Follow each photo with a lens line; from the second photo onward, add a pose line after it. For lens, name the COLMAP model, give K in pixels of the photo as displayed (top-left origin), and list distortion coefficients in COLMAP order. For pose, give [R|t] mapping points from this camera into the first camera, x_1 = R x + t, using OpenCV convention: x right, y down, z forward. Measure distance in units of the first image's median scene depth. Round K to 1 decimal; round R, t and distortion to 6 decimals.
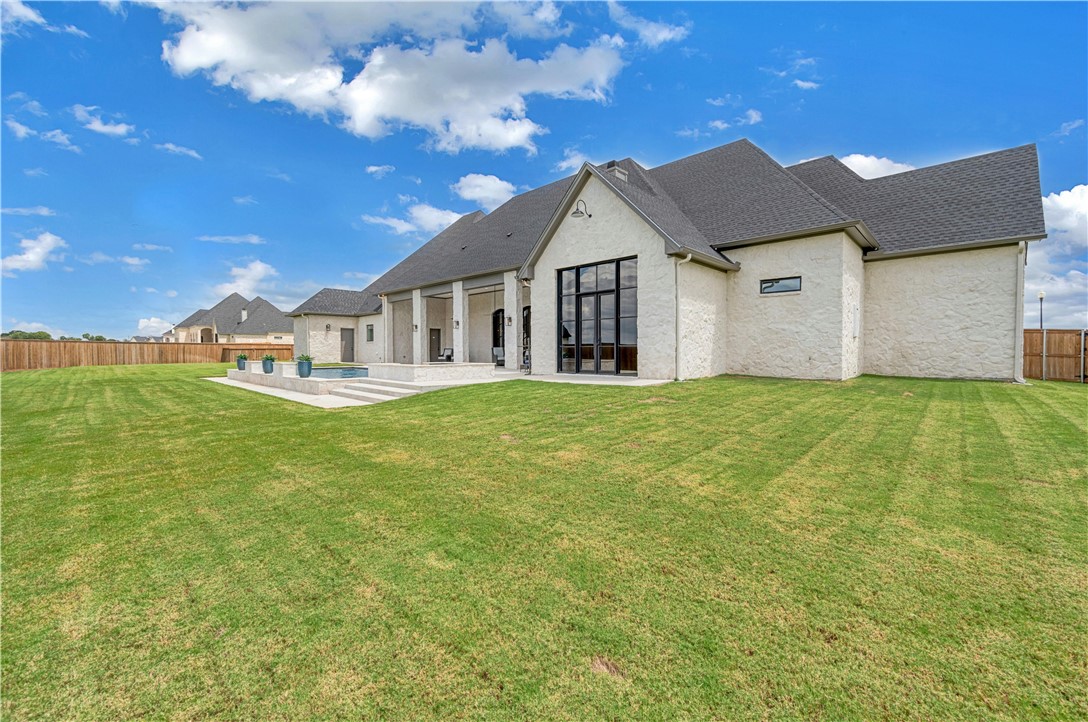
lens RADIAL K [[433.6, 0, 563.7], [0, 433.6, 355.1], [0, 0, 1]] dist [0.000617, 0.000133]
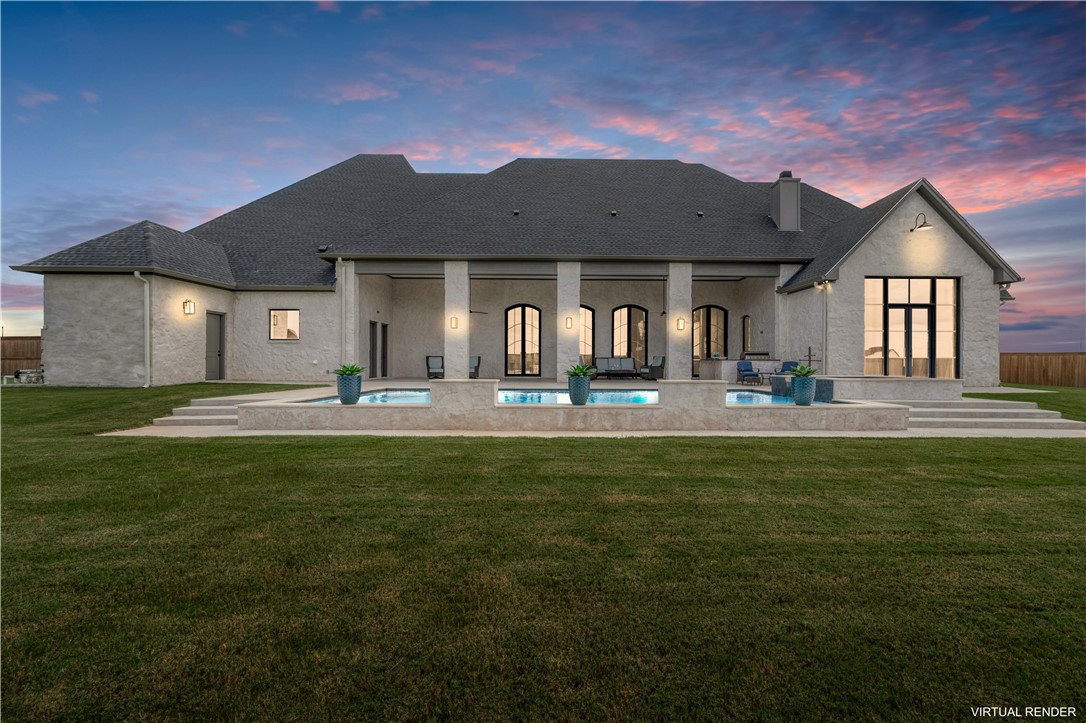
lens RADIAL K [[432.8, 0, 562.7], [0, 432.8, 355.6], [0, 0, 1]] dist [0.000617, 0.000133]
pose [[0.718652, 0.019546, 0.695096, -0.745007], [0.000354, 0.999594, -0.028474, 0.002440], [-0.695370, 0.020709, 0.718353, 0.508670]]
